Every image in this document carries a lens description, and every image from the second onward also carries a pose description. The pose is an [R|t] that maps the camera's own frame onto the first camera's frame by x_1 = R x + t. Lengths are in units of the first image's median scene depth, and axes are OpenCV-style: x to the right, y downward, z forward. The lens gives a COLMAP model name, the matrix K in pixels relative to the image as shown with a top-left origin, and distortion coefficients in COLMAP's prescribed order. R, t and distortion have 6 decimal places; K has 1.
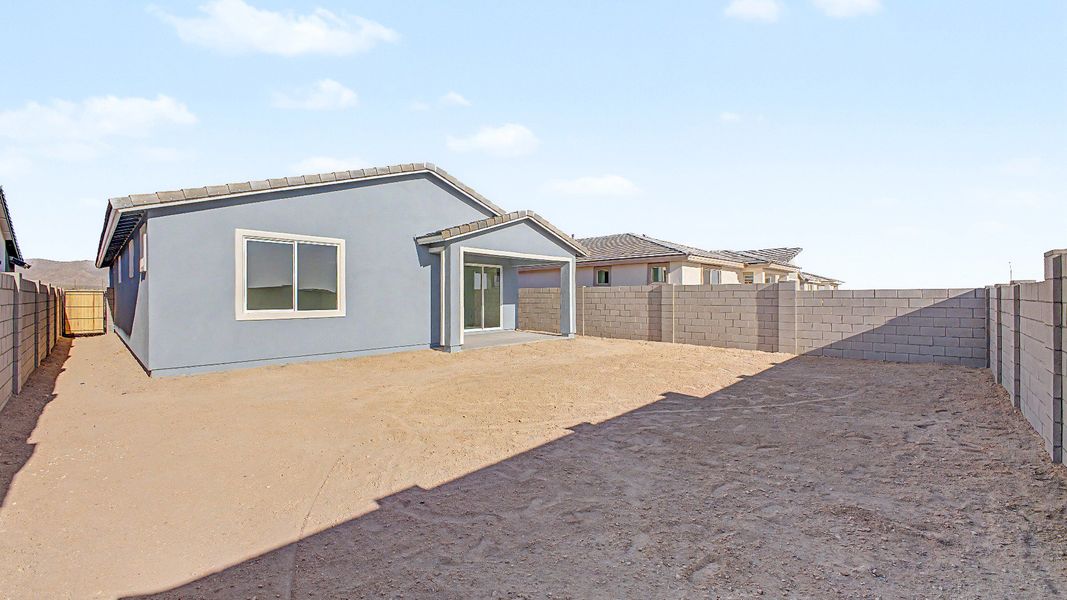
lens RADIAL K [[423.6, 0, 531.8], [0, 423.6, 297.3], [0, 0, 1]] dist [0.000600, -0.000017]
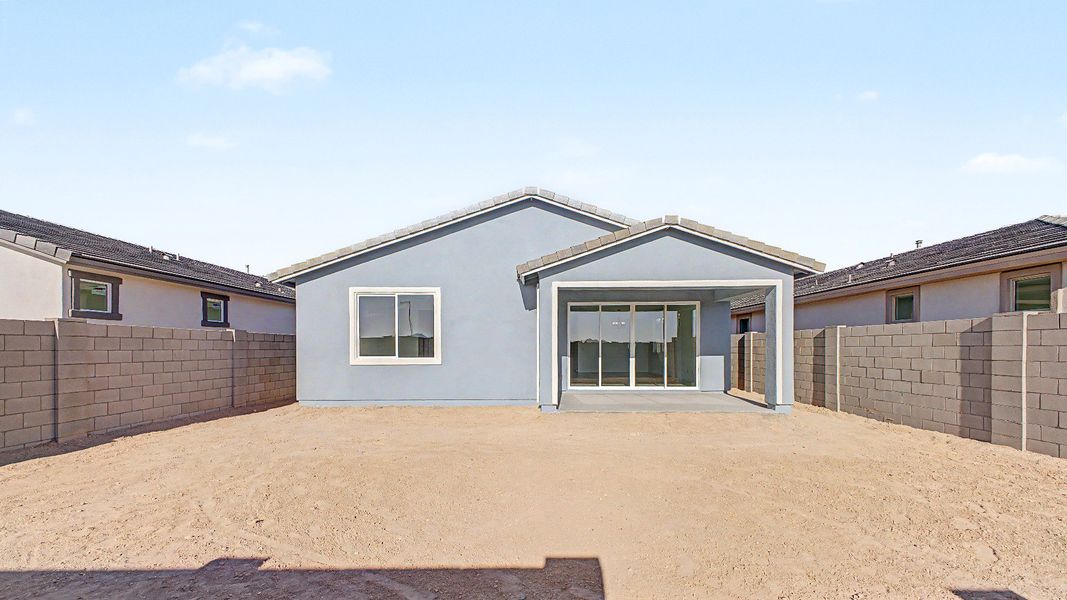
lens RADIAL K [[423.3, 0, 534.0], [0, 423.3, 353.4], [0, 0, 1]] dist [0.001156, -0.000045]
pose [[0.672183, 0.011279, -0.740299, 0.394248], [0.001206, 0.999866, 0.016328, 0.002668], [0.740384, -0.011868, 0.672079, 0.433207]]
